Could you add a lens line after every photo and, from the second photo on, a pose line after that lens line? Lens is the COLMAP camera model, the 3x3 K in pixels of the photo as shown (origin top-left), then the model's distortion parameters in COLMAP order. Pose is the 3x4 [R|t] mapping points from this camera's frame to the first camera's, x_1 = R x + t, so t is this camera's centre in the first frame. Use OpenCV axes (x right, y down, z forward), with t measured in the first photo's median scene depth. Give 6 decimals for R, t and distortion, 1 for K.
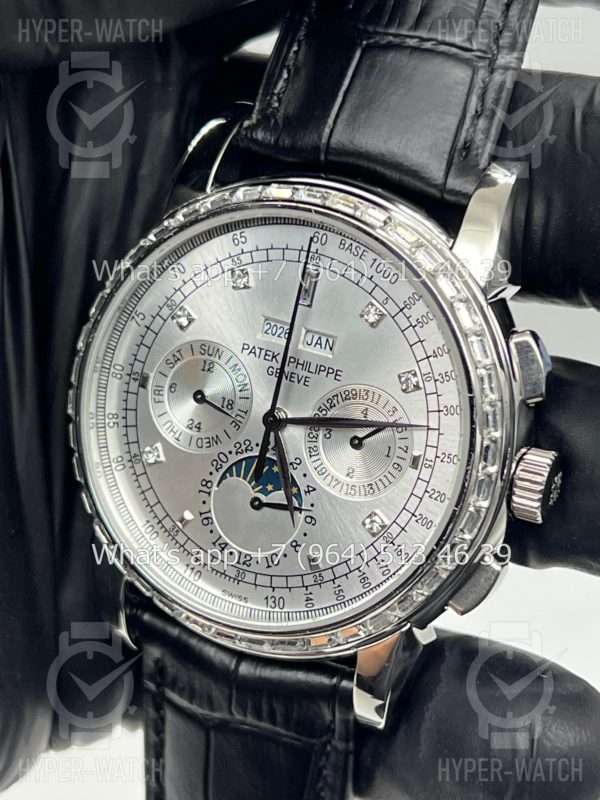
lens RADIAL K [[1828.7, 0, 303.5], [0, 1828.7, 406.4], [0, 0, 1]] dist [0.242396, 0.000000]
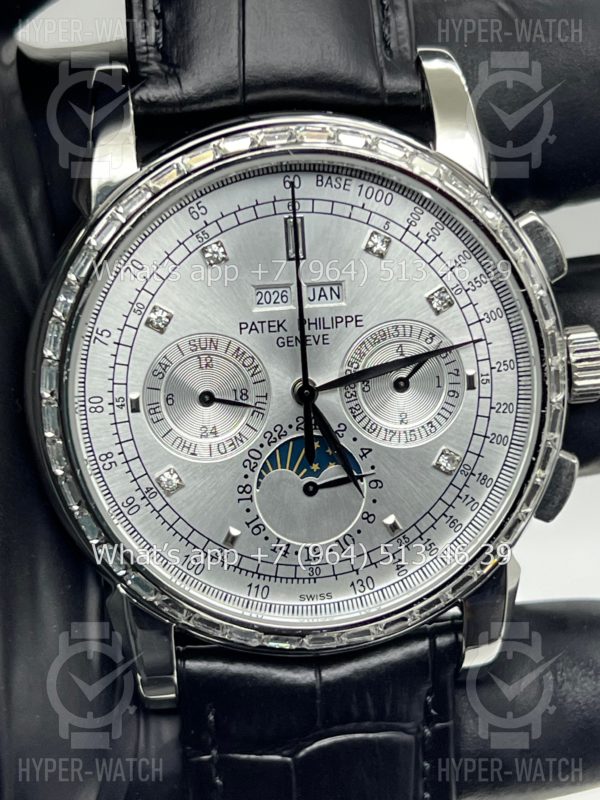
lens RADIAL K [[1828.7, 0, 303.6], [0, 1828.7, 399.6], [0, 0, 1]] dist [0.242396, 0.000000]
pose [[0.846266, -0.324727, 0.422358, -0.392309], [0.320833, 0.943529, 0.082582, -0.062800], [-0.425323, 0.065620, 0.902659, 0.196377]]
